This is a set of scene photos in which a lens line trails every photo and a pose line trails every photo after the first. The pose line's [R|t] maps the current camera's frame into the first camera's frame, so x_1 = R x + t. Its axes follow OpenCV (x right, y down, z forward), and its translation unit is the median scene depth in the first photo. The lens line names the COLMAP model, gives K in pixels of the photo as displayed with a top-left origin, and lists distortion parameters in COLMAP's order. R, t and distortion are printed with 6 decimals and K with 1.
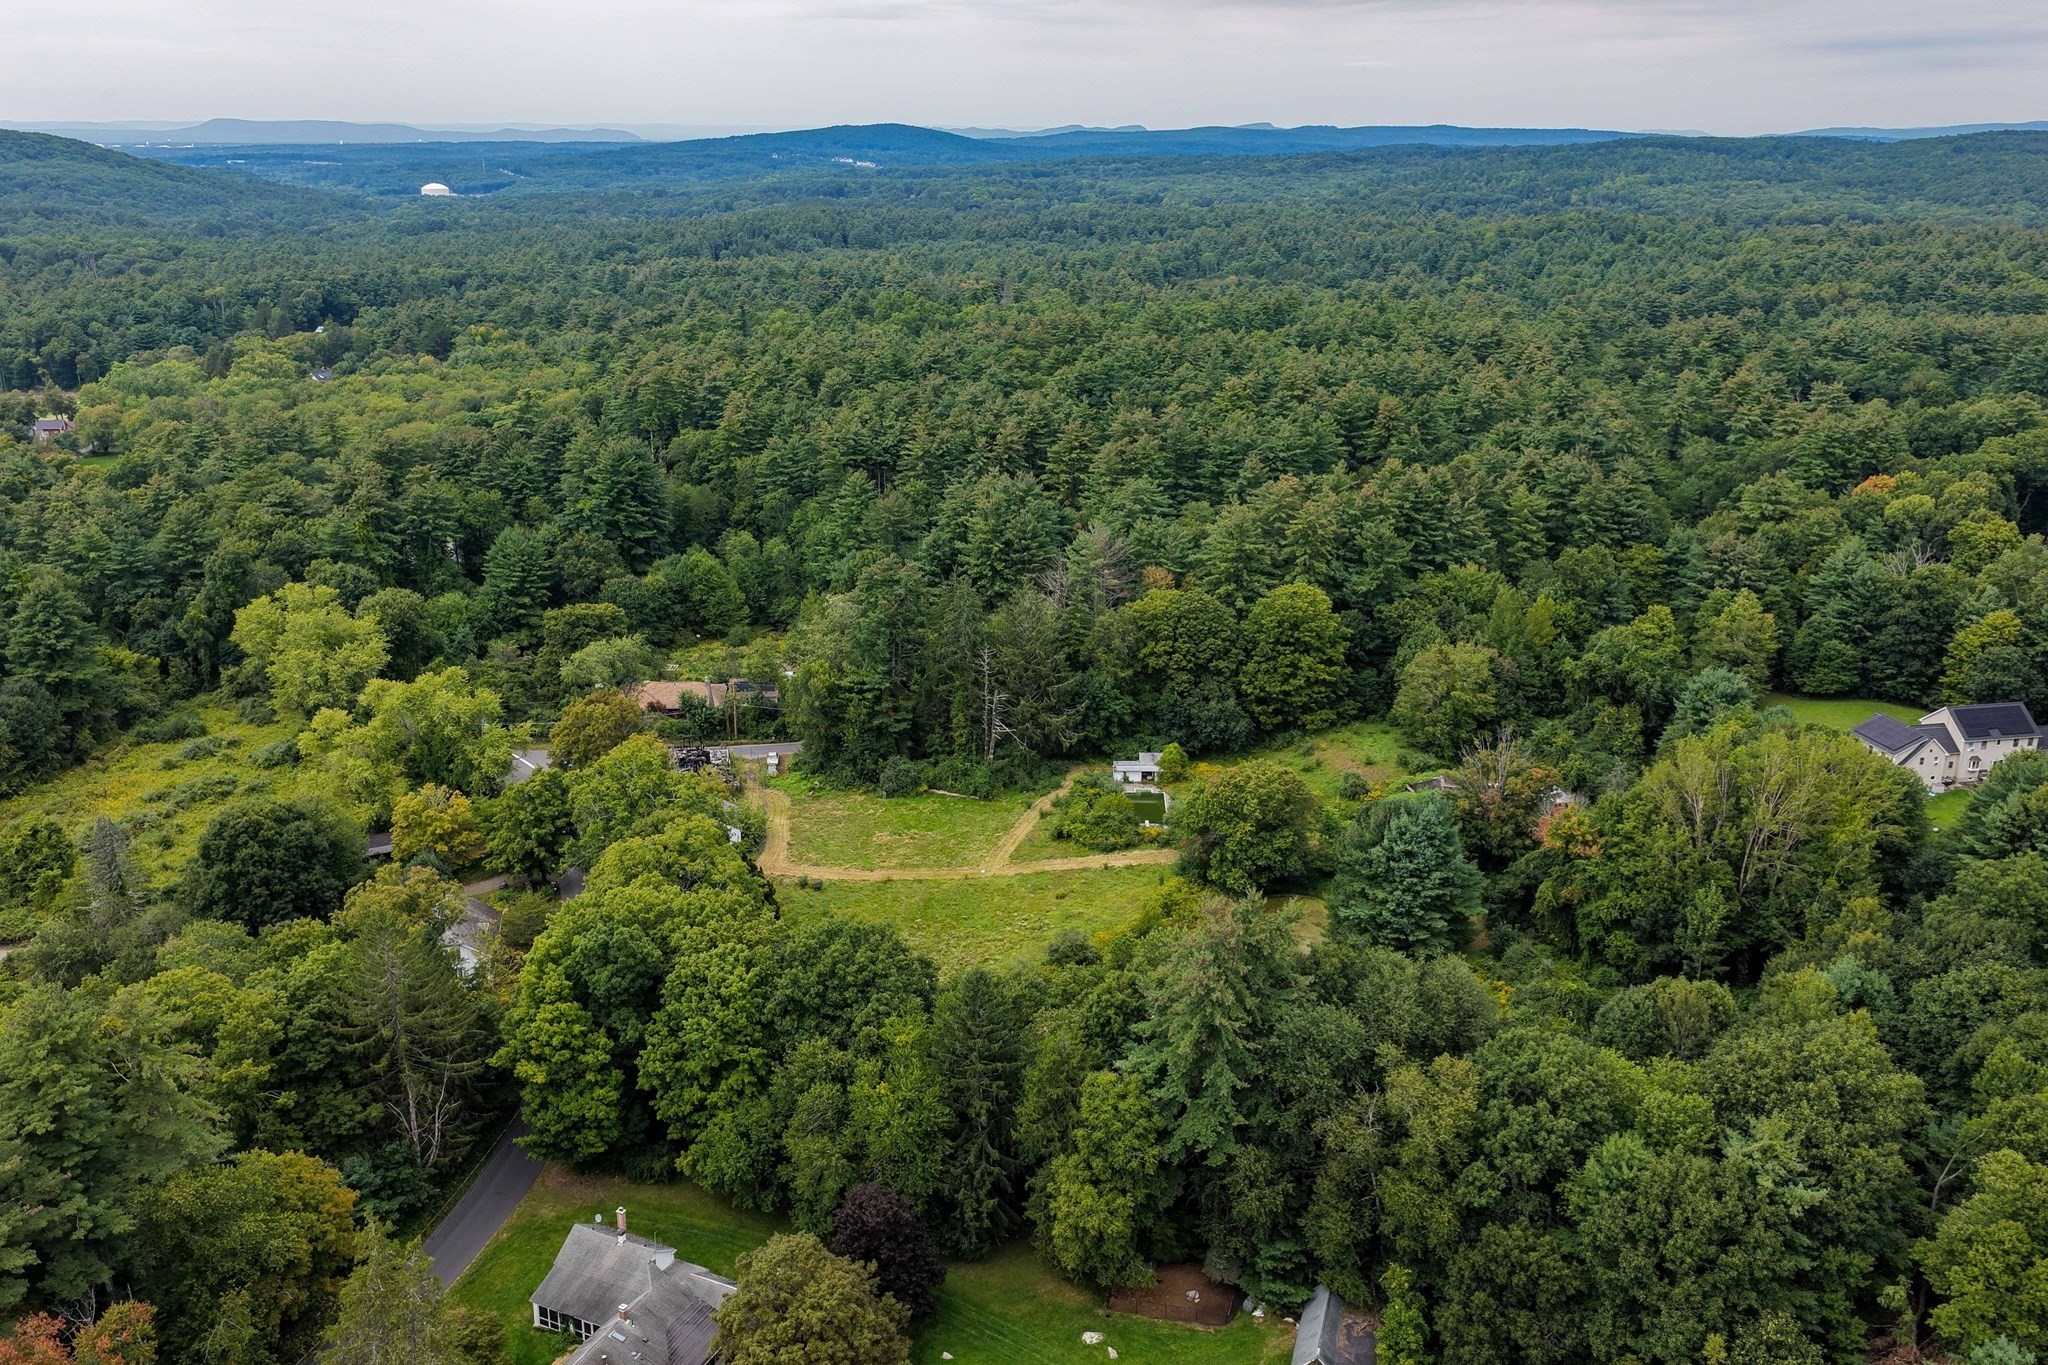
lens RADIAL K [[1699.8, 0, 1020.0], [0, 1699.8, 677.3], [0, 0, 1]] dist [-0.015432, 0.037125]
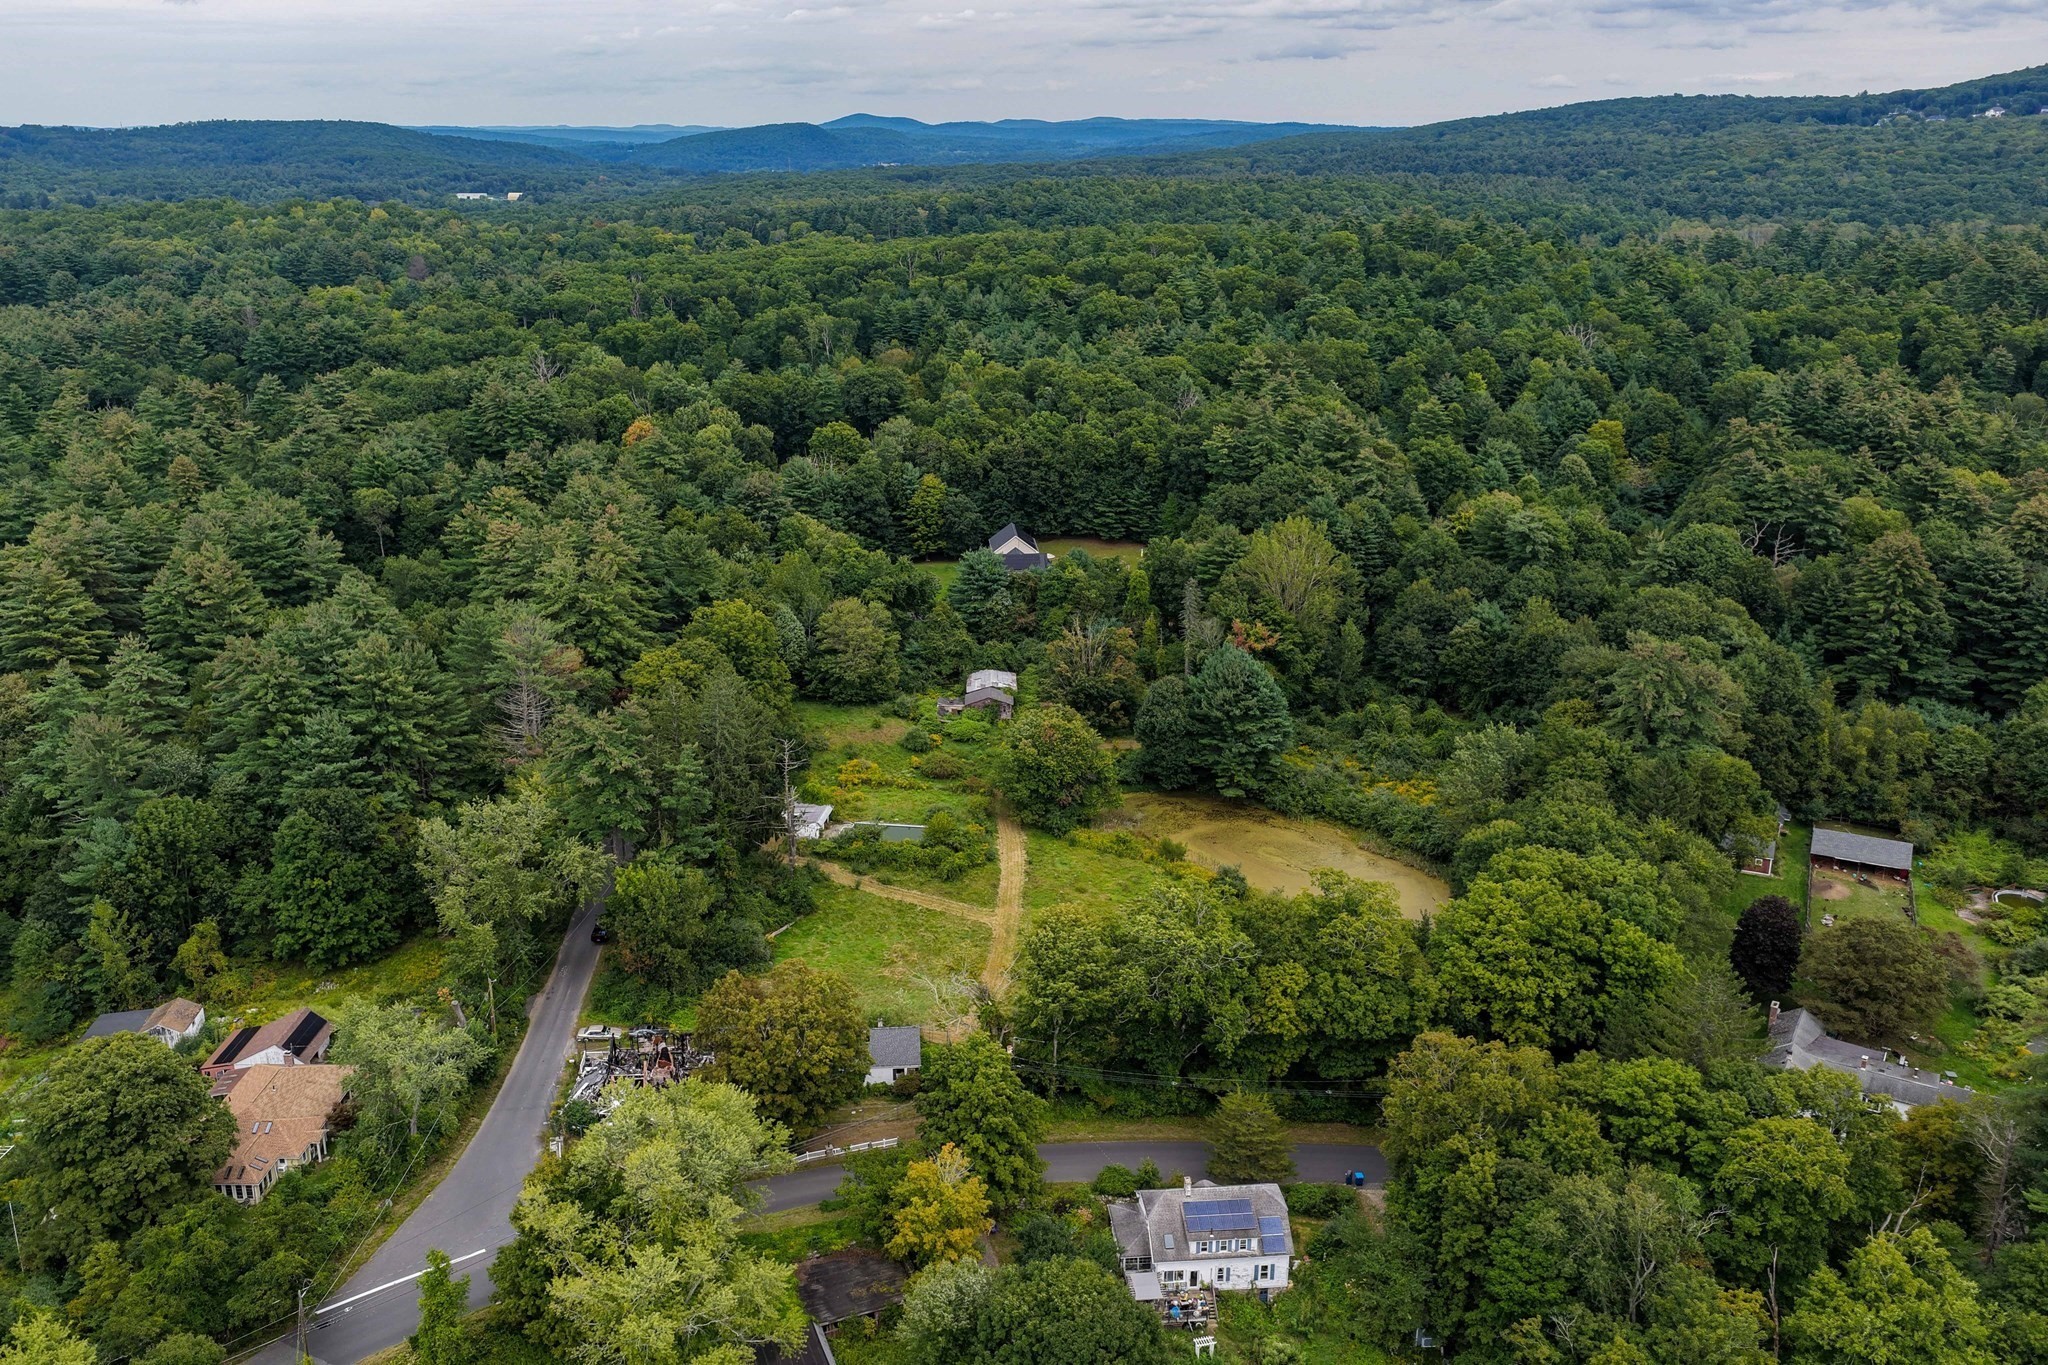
lens RADIAL K [[1699.8, 0, 1020.0], [0, 1699.8, 677.3], [0, 0, 1]] dist [-0.015432, 0.037125]
pose [[0.112263, -0.305283, 0.945621, -0.753145], [0.301644, 0.917200, 0.260297, -0.219261], [-0.946788, 0.256020, 0.195054, 0.676408]]
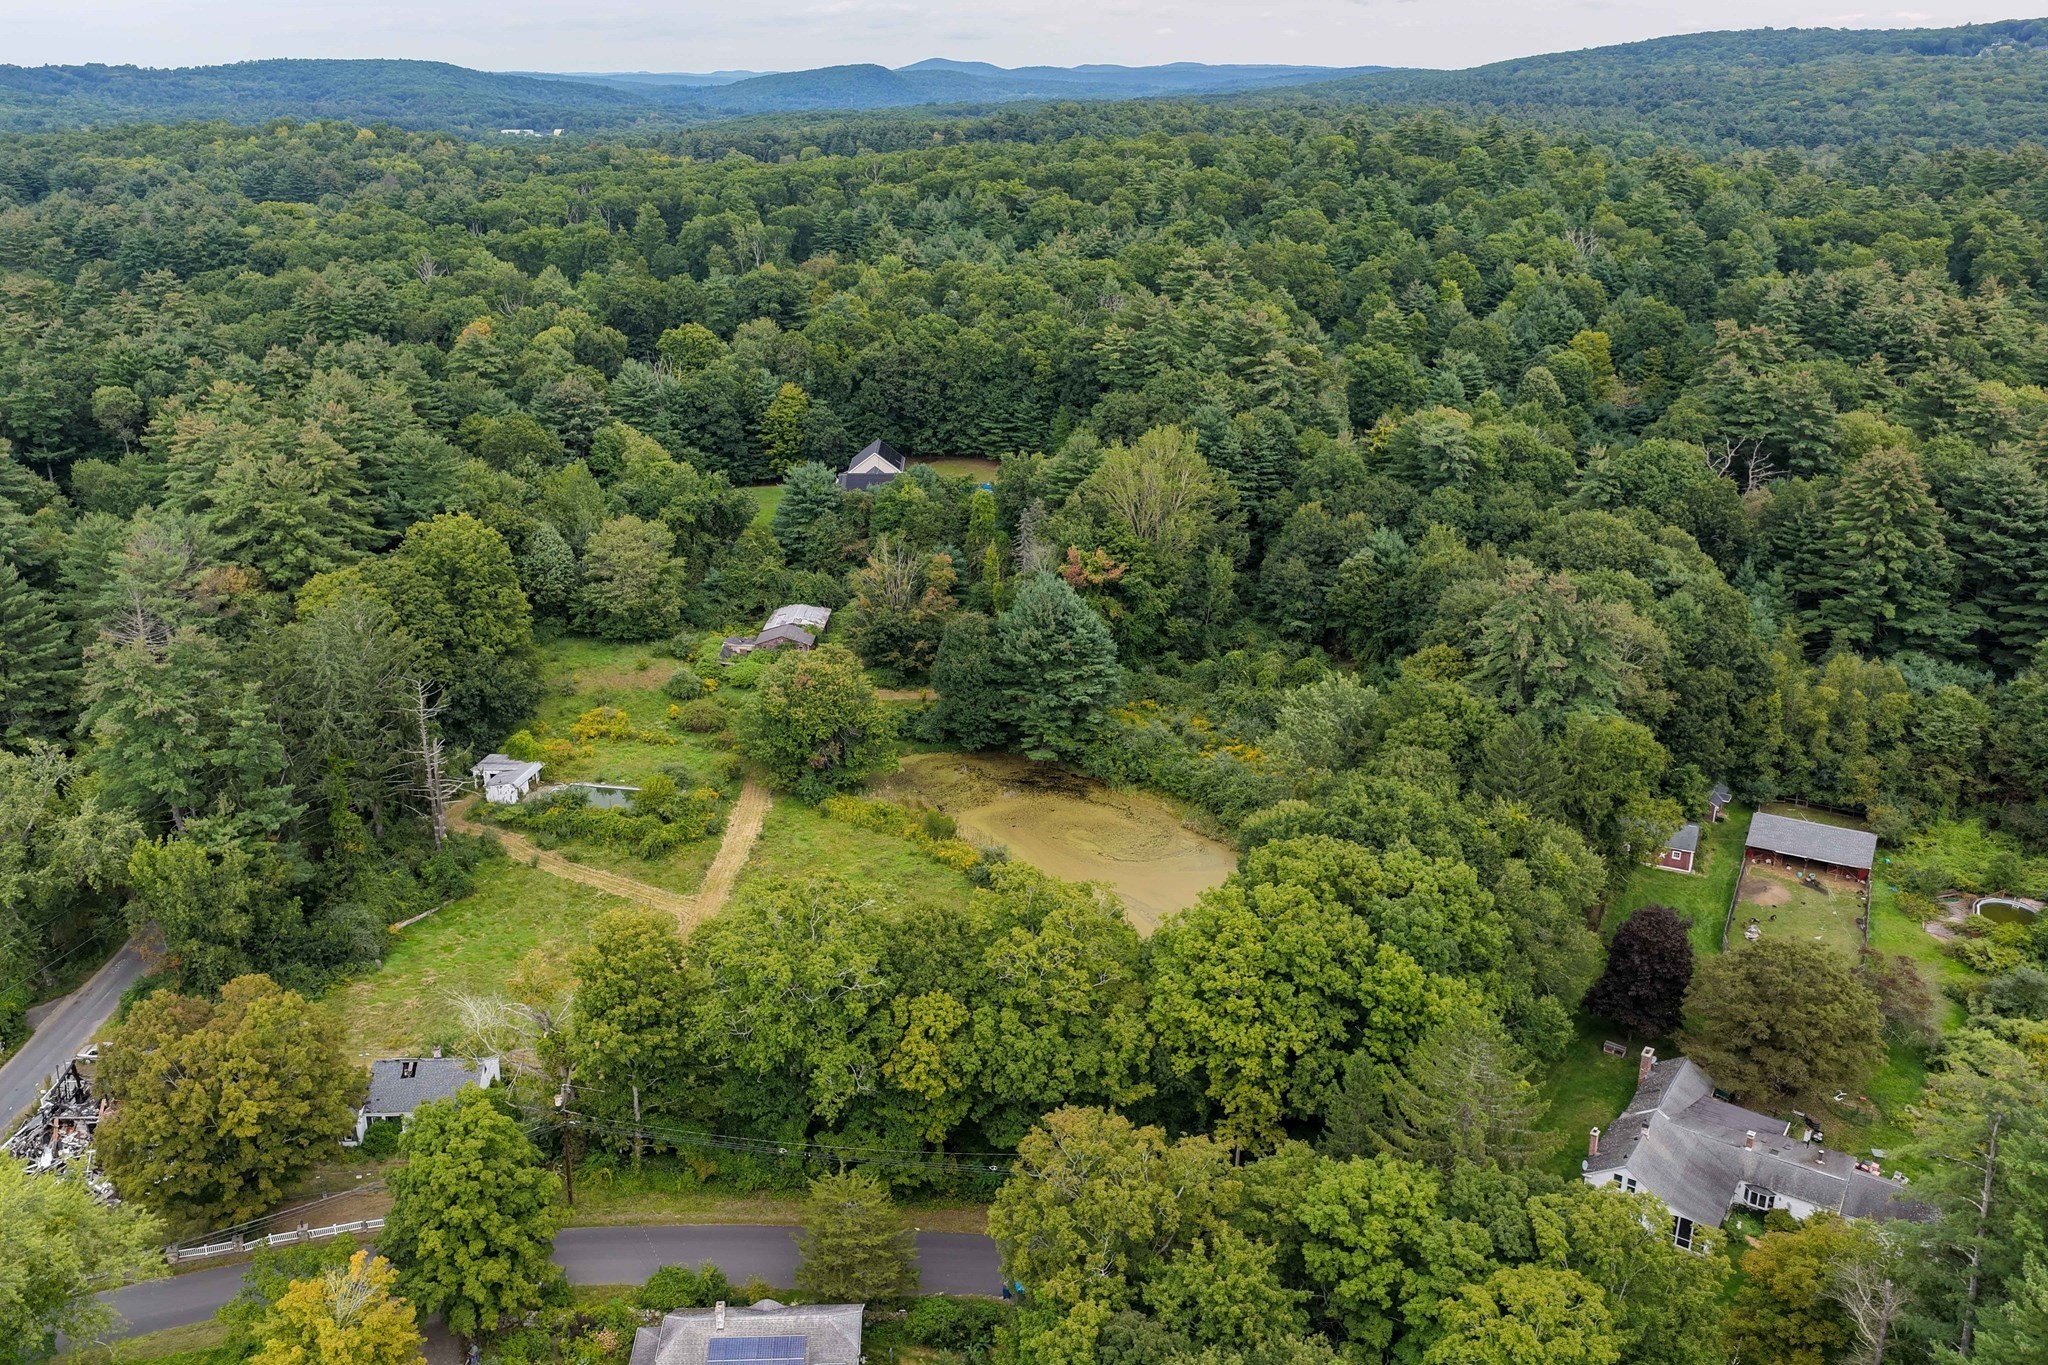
lens RADIAL K [[1699.8, 0, 1020.0], [0, 1699.8, 677.3], [0, 0, 1]] dist [-0.015432, 0.037125]
pose [[0.157659, -0.329766, 0.930805, -0.574032], [0.299980, 0.914043, 0.273017, -0.124557], [-0.940827, 0.236179, 0.243030, 0.577718]]
